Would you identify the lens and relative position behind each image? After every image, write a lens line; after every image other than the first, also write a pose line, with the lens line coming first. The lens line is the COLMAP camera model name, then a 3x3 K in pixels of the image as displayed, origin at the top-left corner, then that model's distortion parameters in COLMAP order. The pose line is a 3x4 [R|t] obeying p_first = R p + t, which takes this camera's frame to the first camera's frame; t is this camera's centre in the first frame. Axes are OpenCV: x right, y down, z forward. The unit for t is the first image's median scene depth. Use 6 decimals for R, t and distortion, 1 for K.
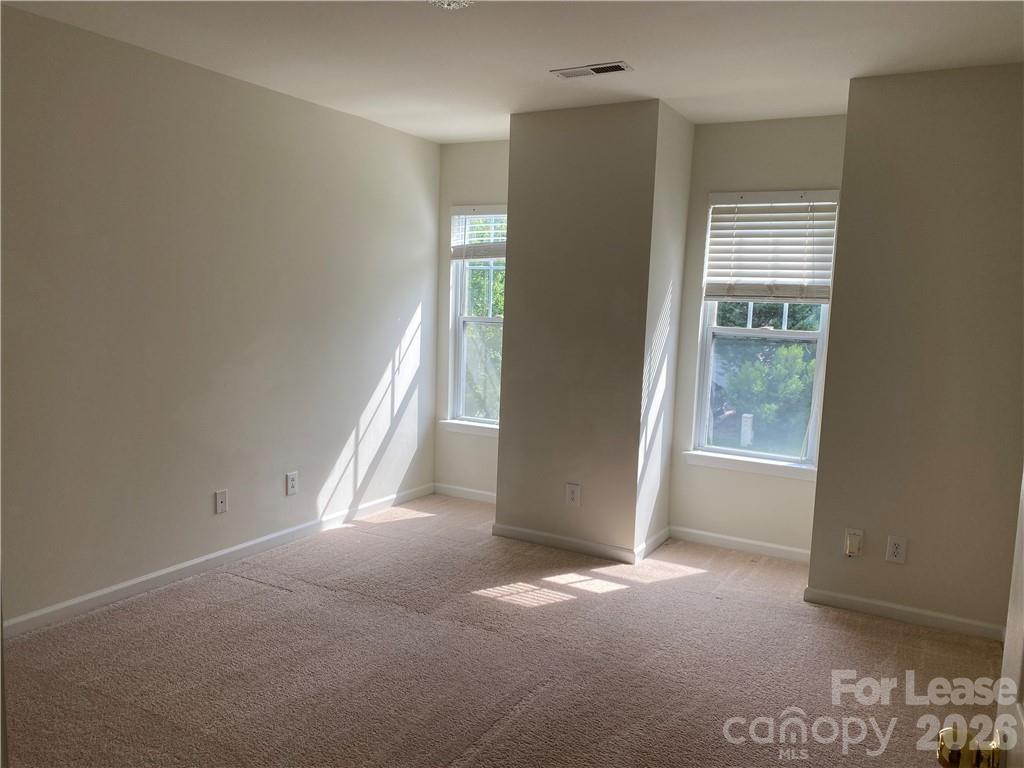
lens RADIAL K [[781.4, 0, 521.1], [0, 781.4, 377.2], [0, 0, 1]] dist [0.052447, -0.017171]
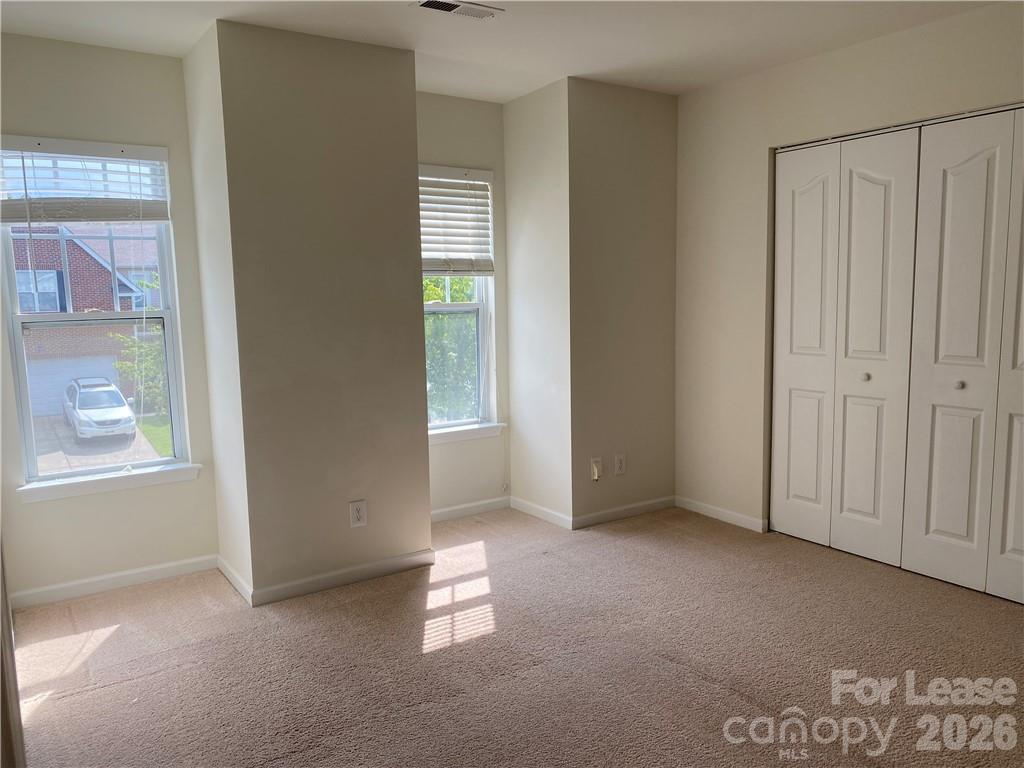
lens RADIAL K [[781.4, 0, 519.4], [0, 781.4, 387.7], [0, 0, 1]] dist [0.052447, -0.017171]
pose [[0.448054, -0.160046, 0.879564, -0.609528], [0.118971, 0.985769, 0.118767, -0.065939], [-0.886055, 0.051429, 0.460719, 0.481246]]
